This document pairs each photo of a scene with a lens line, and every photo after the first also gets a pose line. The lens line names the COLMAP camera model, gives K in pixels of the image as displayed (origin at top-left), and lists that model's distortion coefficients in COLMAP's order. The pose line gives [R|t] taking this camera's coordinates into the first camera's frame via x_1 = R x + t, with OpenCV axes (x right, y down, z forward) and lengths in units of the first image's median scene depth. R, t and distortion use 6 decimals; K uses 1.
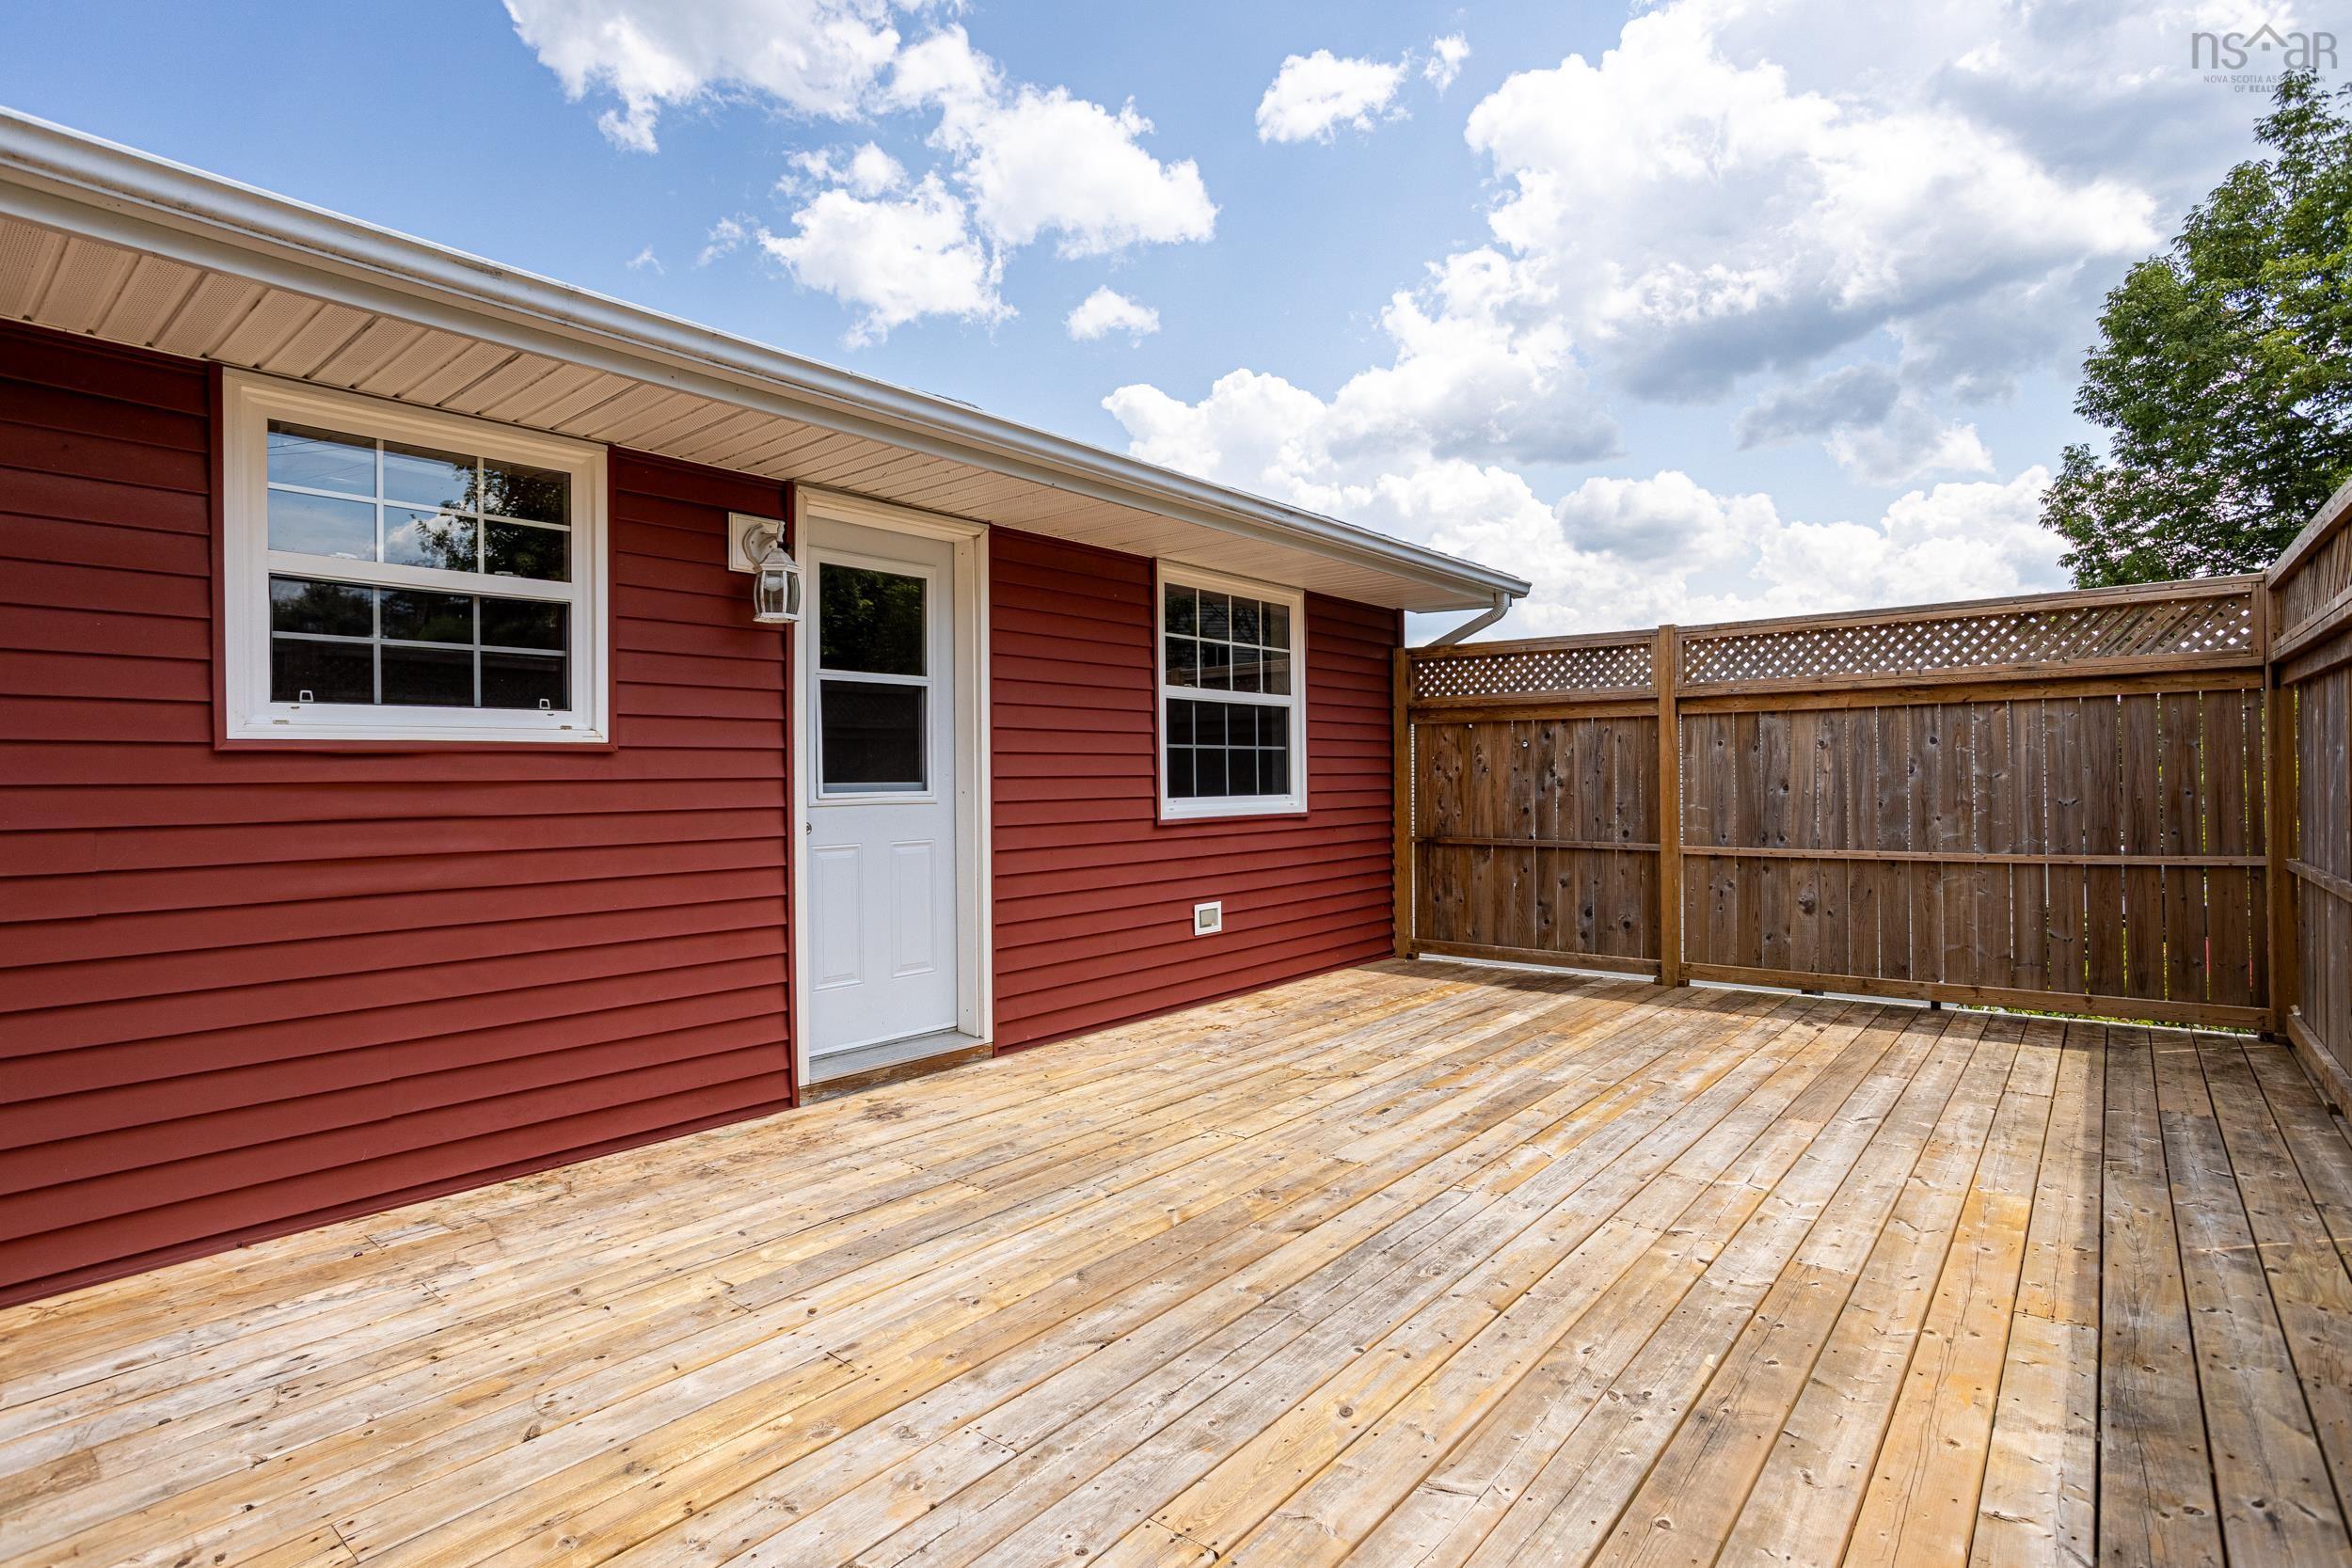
lens RADIAL K [[1143.0, 0, 1177.5], [0, 1143.0, 781.9], [0, 0, 1]] dist [-0.039029, 0.000341]
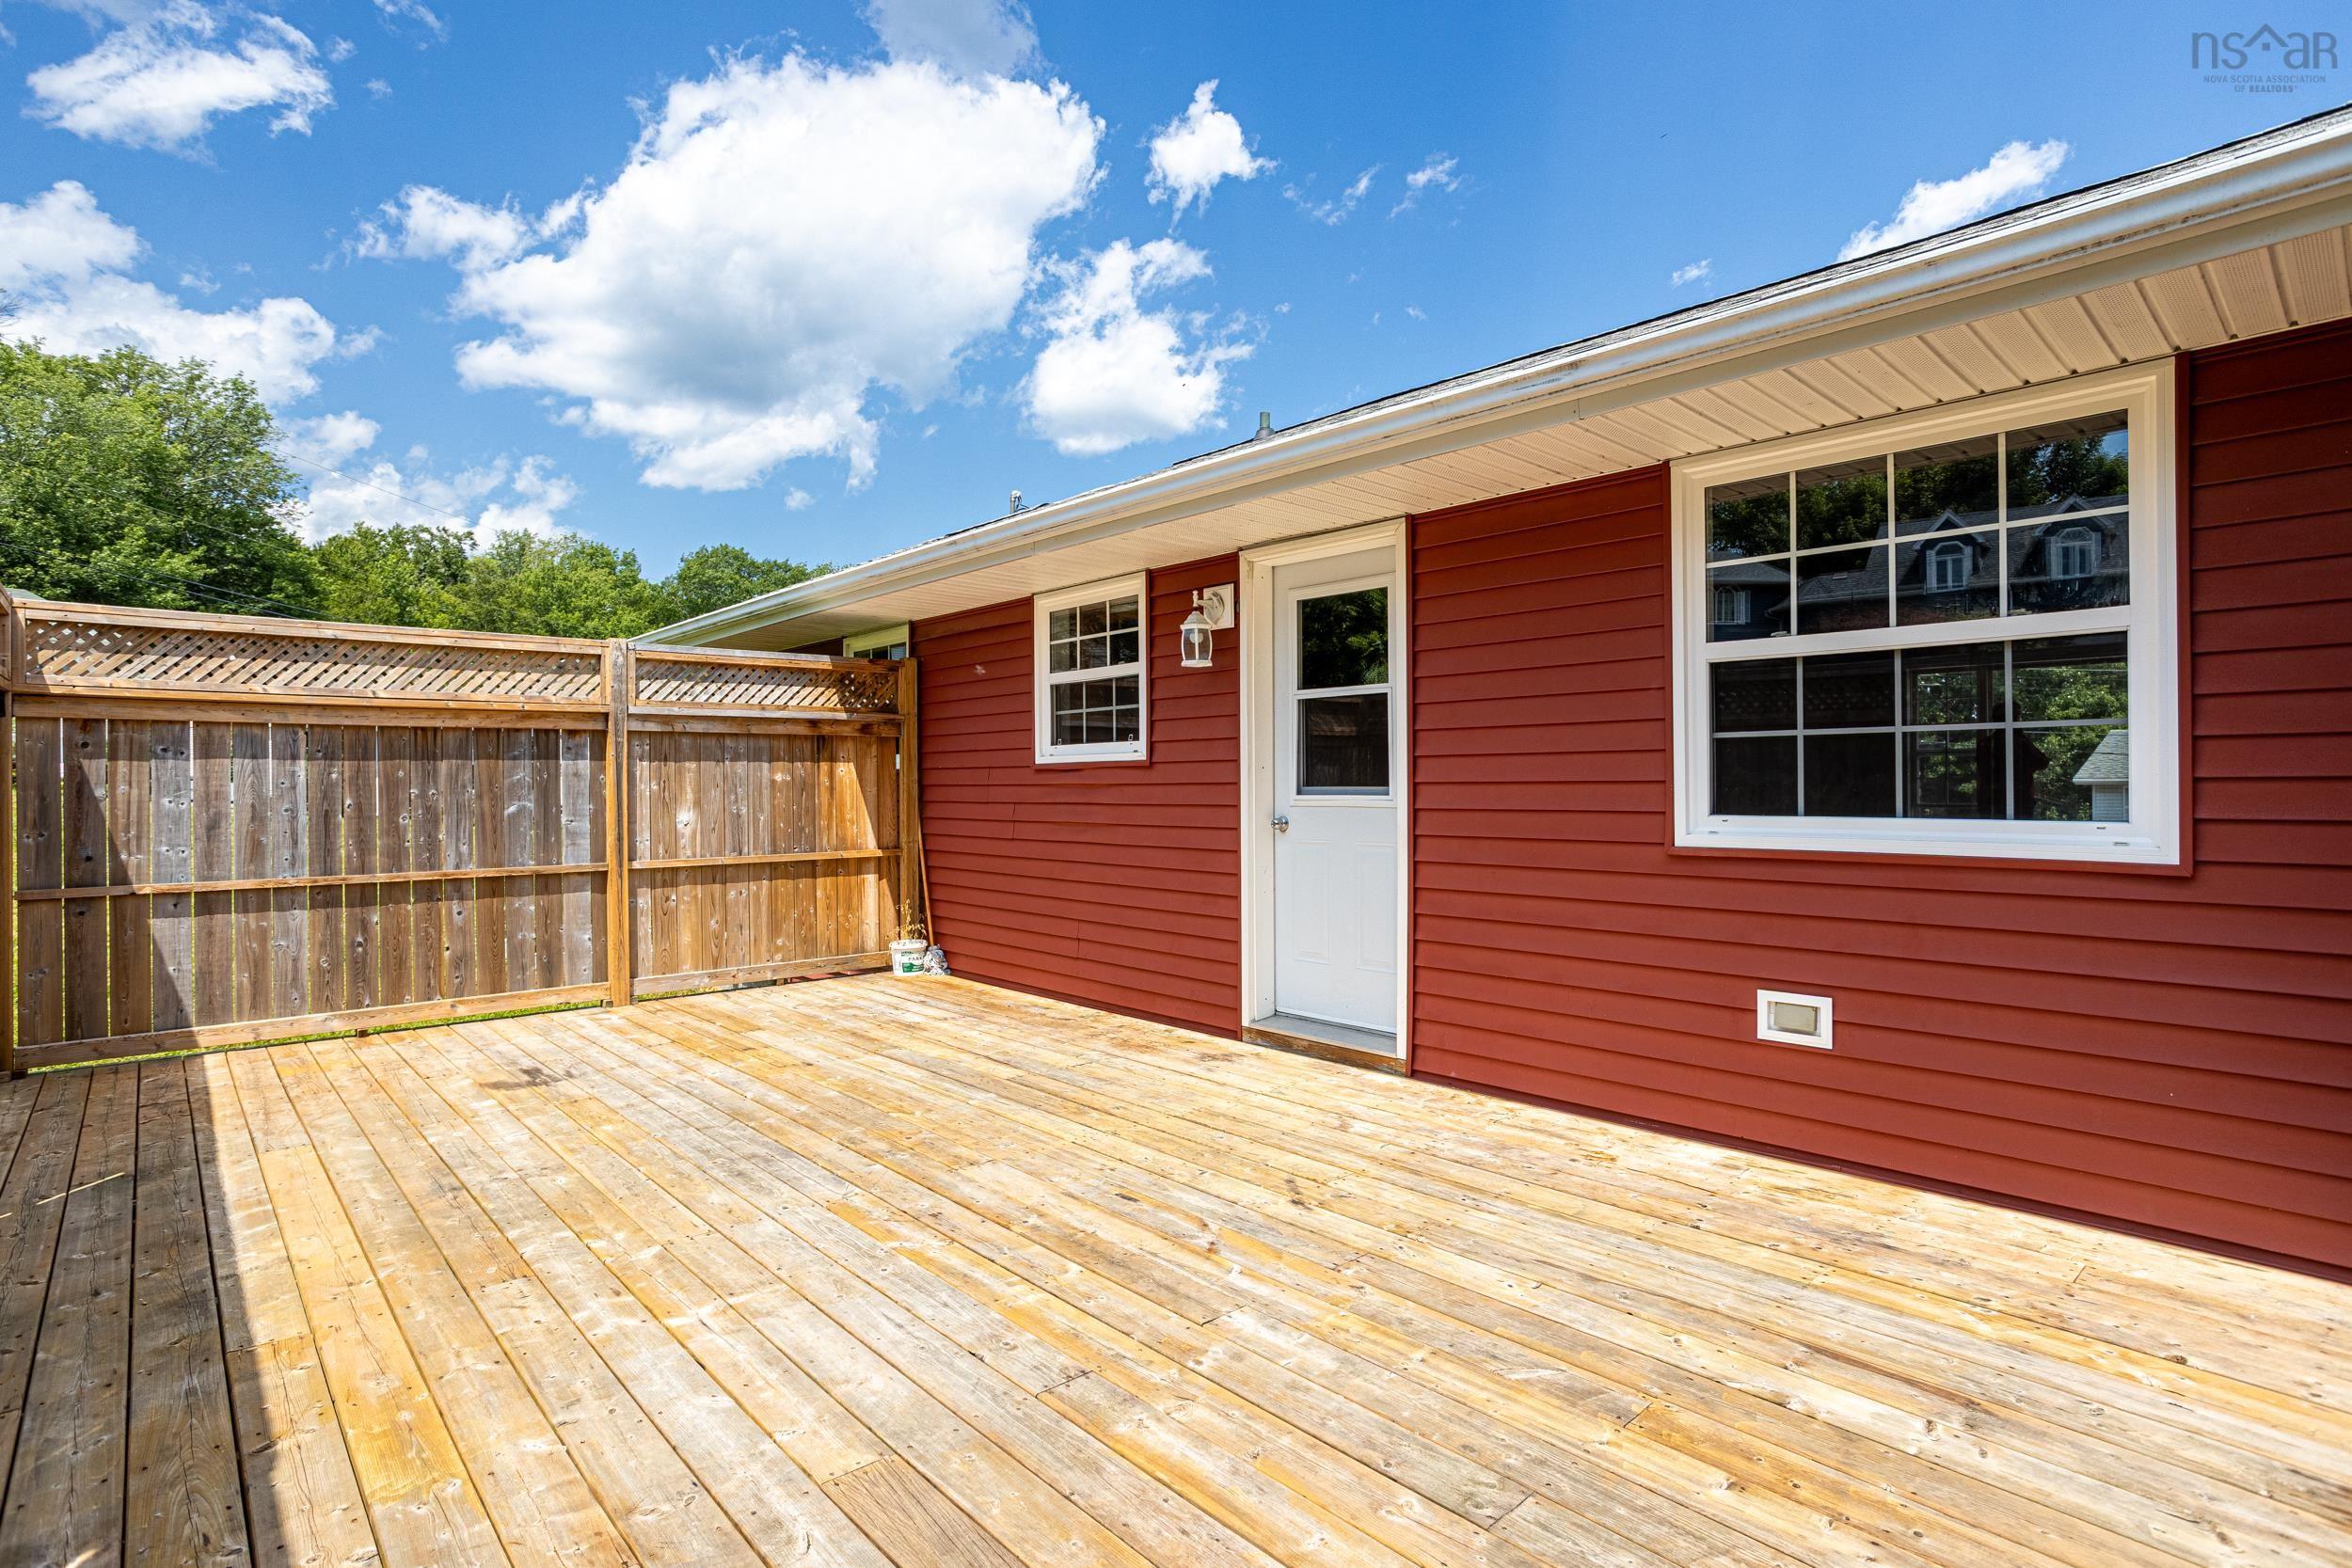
lens RADIAL K [[1143.0, 0, 1177.5], [0, 1143.0, 781.9], [0, 0, 1]] dist [-0.039029, 0.000341]
pose [[-0.130181, 0.007861, -0.991459, 1.031806], [0.002162, 0.999968, 0.007644, -0.015810], [0.991488, -0.001148, -0.130193, 1.199691]]
